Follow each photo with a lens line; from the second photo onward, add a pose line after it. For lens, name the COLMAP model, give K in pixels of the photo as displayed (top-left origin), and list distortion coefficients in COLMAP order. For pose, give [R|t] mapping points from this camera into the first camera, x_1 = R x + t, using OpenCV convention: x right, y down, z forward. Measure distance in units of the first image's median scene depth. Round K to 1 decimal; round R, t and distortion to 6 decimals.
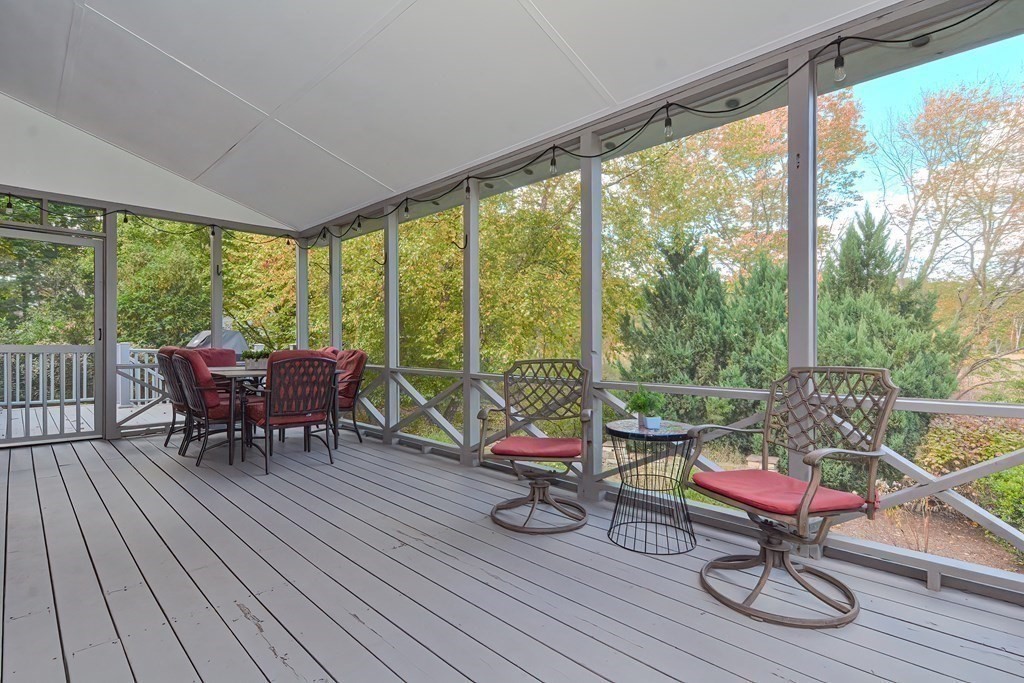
lens RADIAL K [[501.6, 0, 506.5], [0, 501.6, 340.5], [0, 0, 1]] dist [-0.002254, -0.000751]
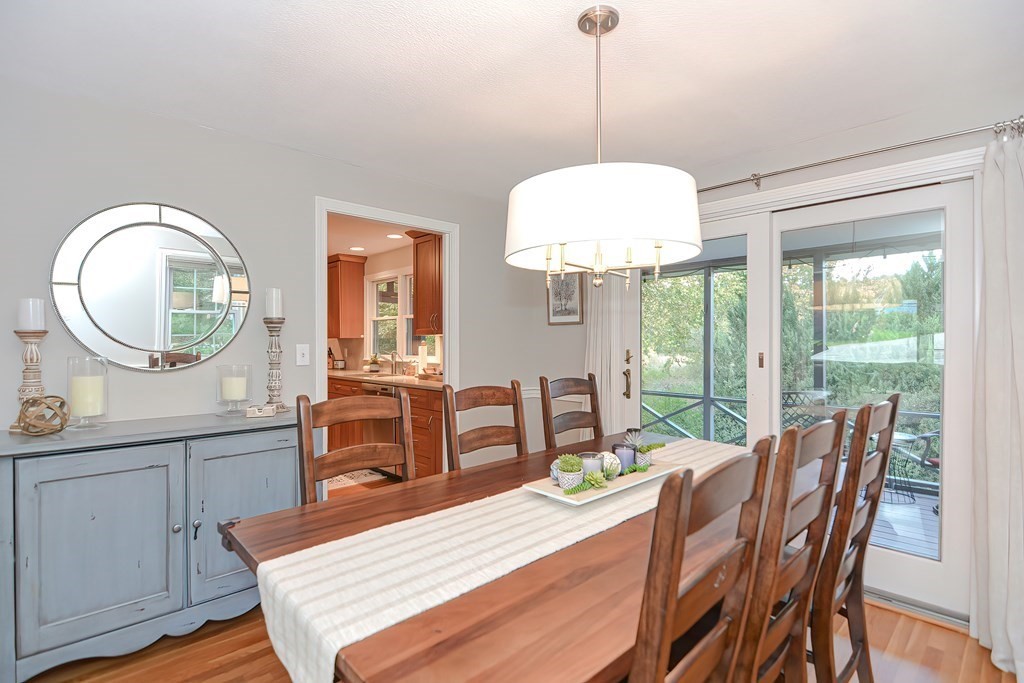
lens RADIAL K [[494.0, 0, 512.0], [0, 494.0, 341.5], [0, 0, 1]] dist [-0.003363, -0.001506]
pose [[0.999838, 0.004236, -0.017514, -0.623284], [-0.004196, 0.999988, 0.002322, -0.093387], [0.017524, -0.002248, 0.999844, -0.449655]]
